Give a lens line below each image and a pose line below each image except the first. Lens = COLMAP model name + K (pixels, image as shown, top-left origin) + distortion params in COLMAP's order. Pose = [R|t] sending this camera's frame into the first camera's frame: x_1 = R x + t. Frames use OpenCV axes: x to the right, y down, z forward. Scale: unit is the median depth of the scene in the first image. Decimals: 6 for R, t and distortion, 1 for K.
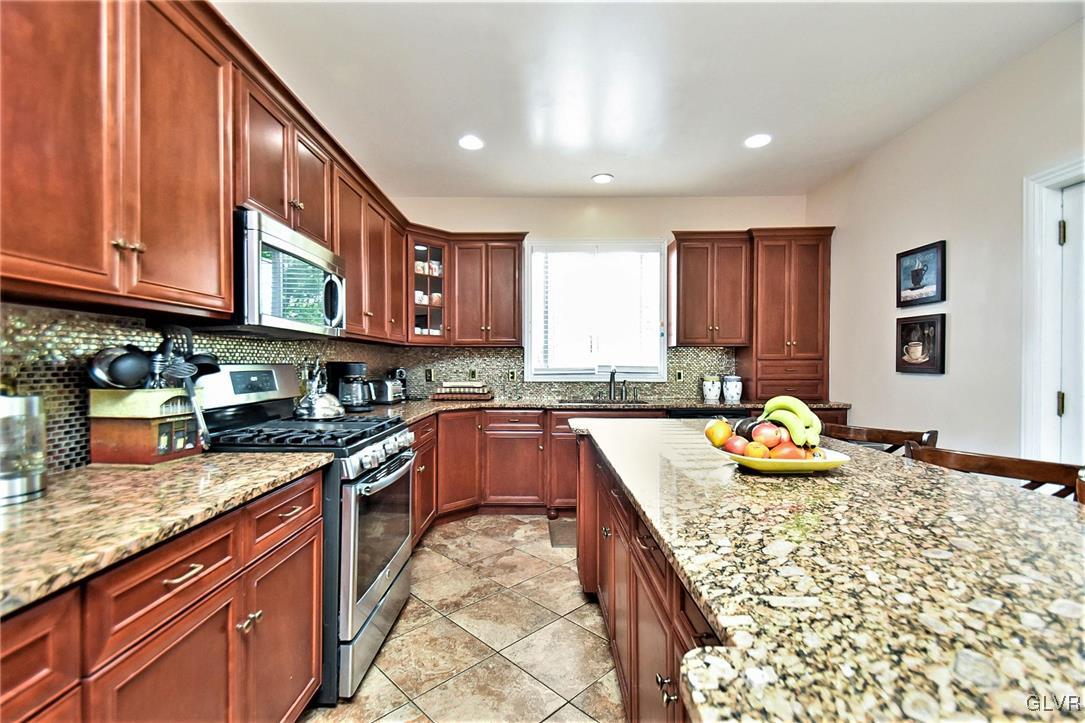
lens RADIAL K [[479.7, 0, 543.2], [0, 479.7, 364.4], [0, 0, 1]] dist [0.024260, -0.003842]
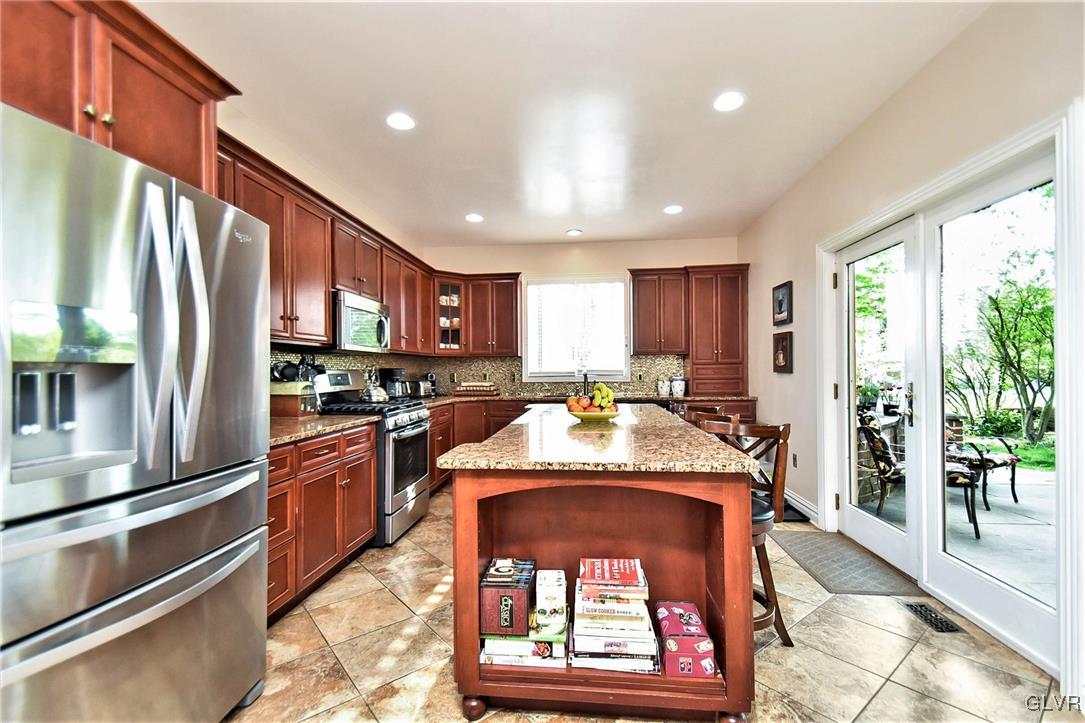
lens RADIAL K [[479.7, 0, 544.3], [0, 479.7, 365.1], [0, 0, 1]] dist [0.024260, -0.003842]
pose [[0.995027, -0.009188, -0.099185, 0.214649], [0.008149, 0.999908, -0.010873, 0.005066], [0.099276, 0.010010, 0.995010, -0.449042]]
